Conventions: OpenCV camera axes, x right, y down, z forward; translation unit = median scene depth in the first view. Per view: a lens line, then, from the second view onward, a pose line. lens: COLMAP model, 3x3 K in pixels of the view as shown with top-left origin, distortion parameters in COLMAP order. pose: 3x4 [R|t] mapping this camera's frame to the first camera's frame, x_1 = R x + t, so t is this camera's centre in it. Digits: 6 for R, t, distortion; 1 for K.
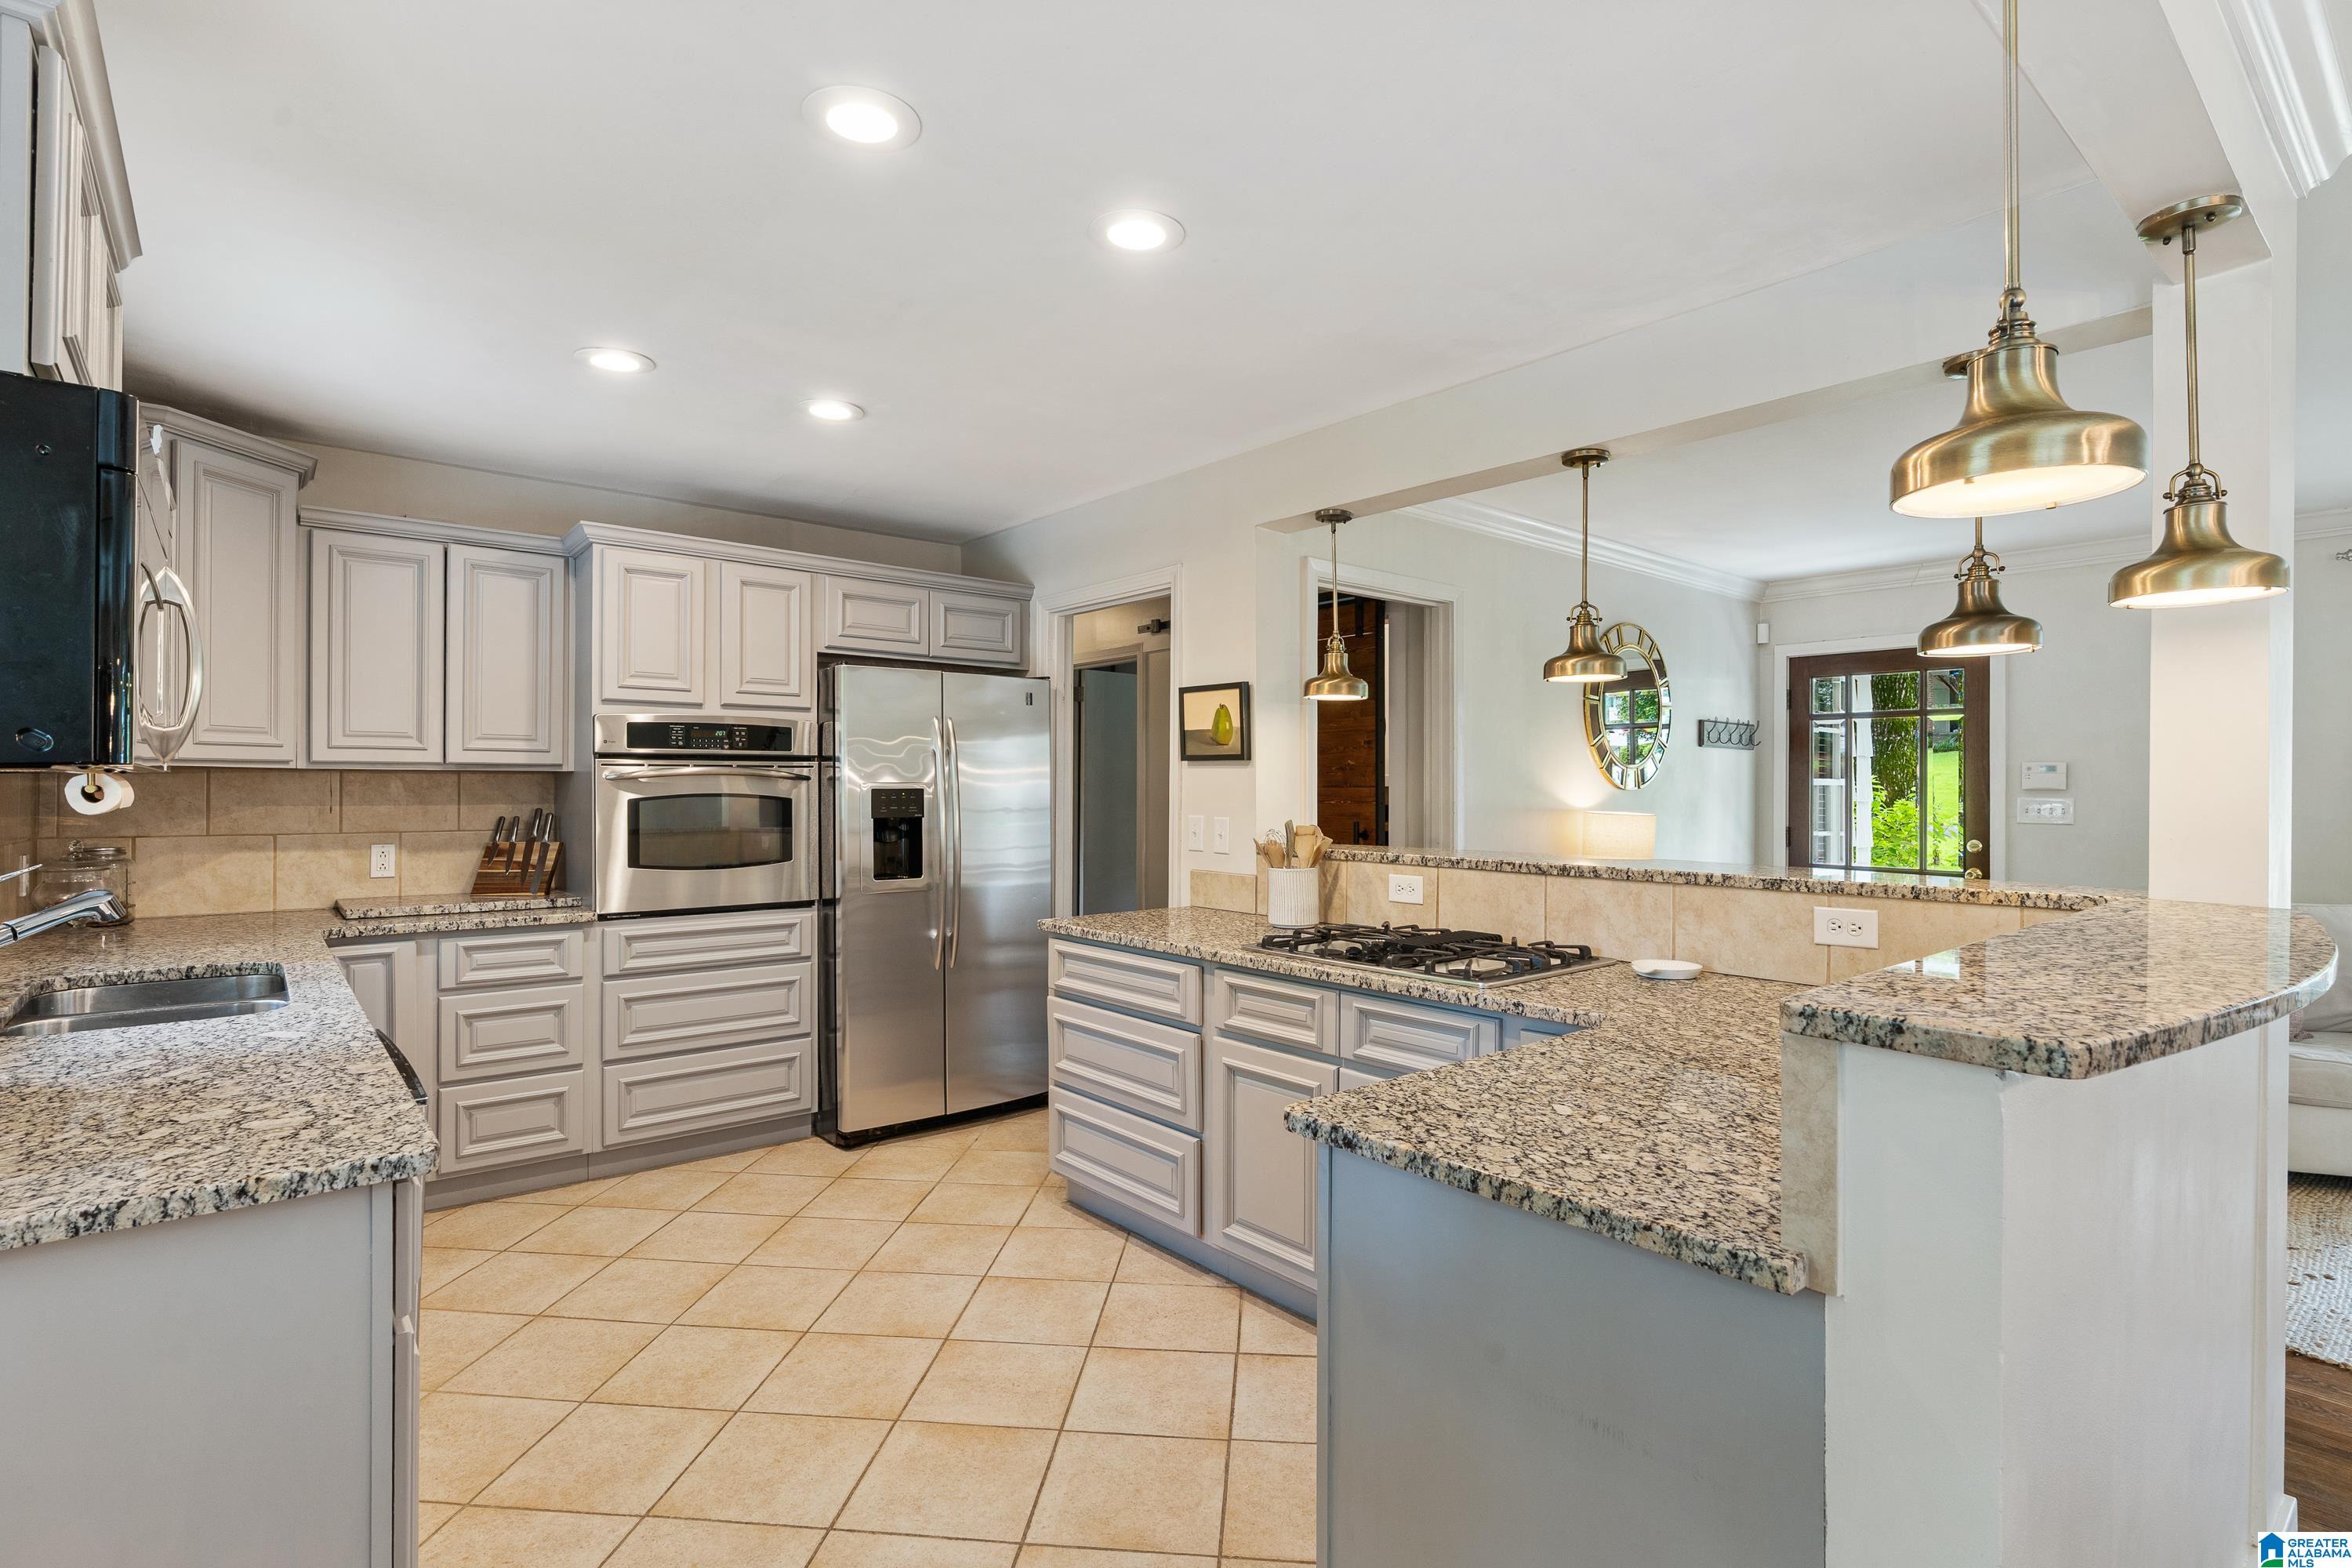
lens RADIAL K [[1127.5, 0, 1173.9], [0, 1127.5, 786.4], [0, 0, 1]] dist [0.001514, 0.000032]
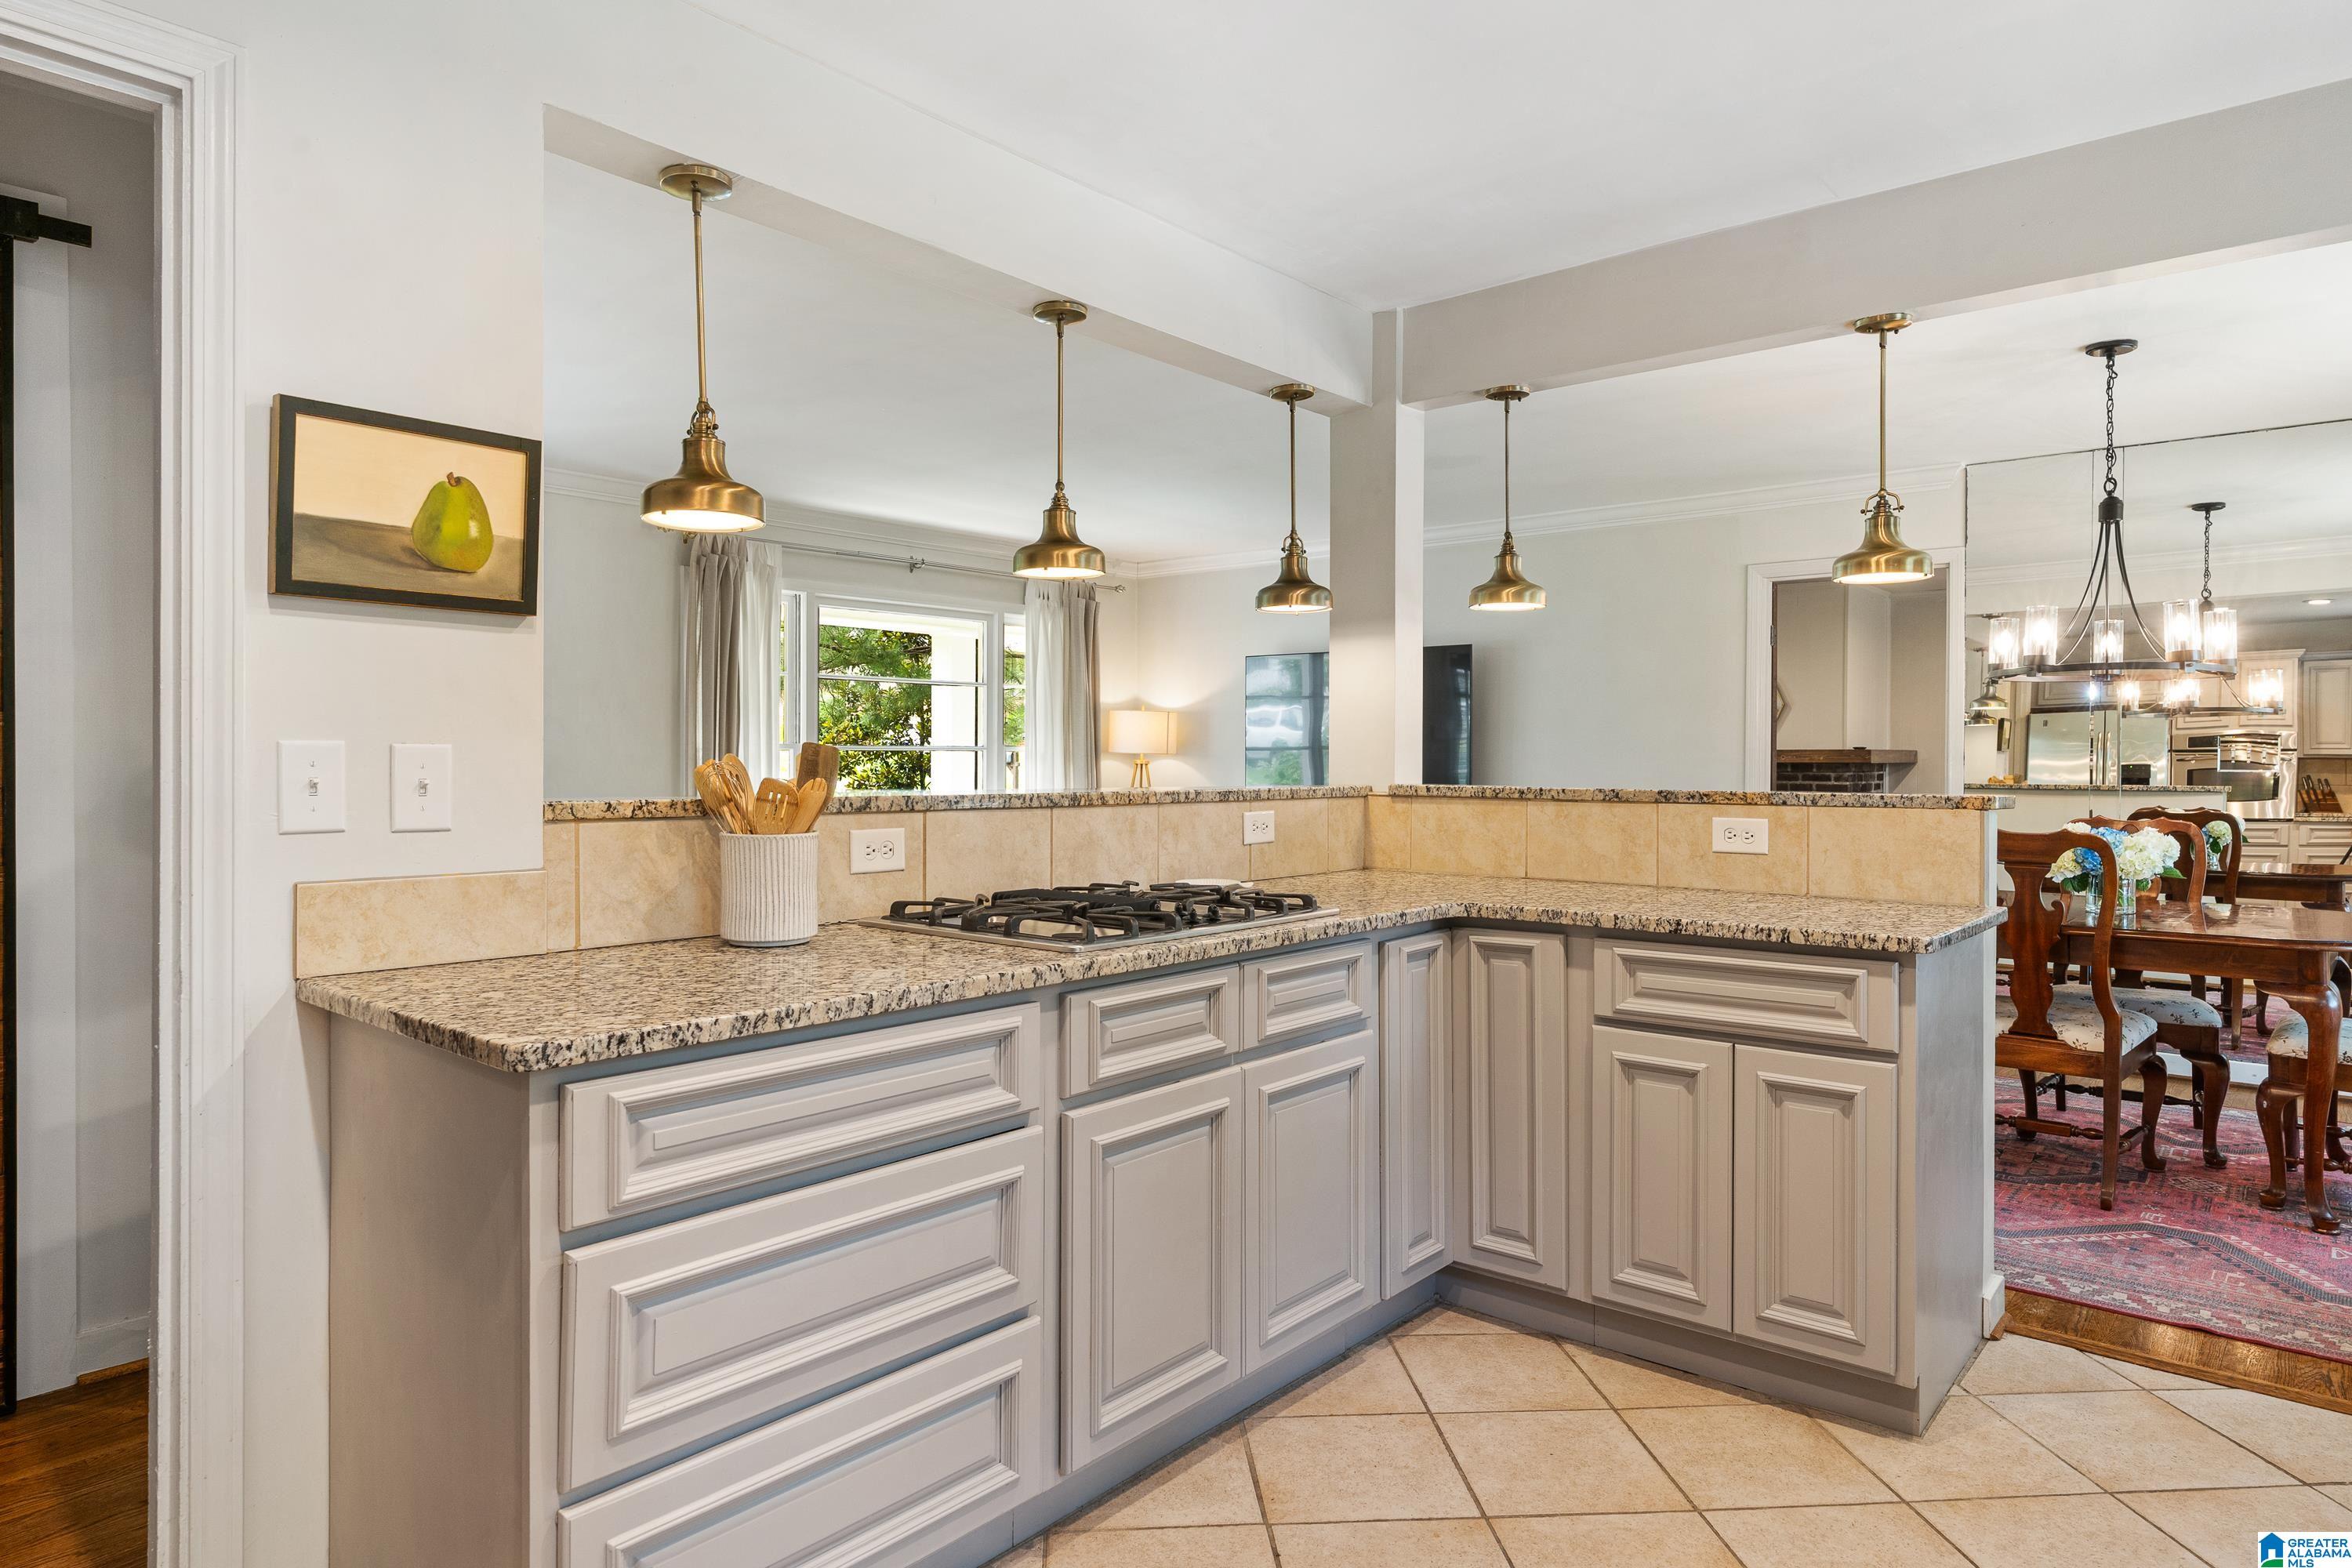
lens RADIAL K [[1394.0, 0, 1173.7], [0, 1394.0, 767.9], [0, 0, 1]] dist [0.002721, 0.000272]
pose [[-0.172355, -0.007746, 0.985005, -0.672421], [-0.003080, 0.999968, 0.007325, 0.041270], [-0.985030, -0.001772, -0.172373, 1.074023]]
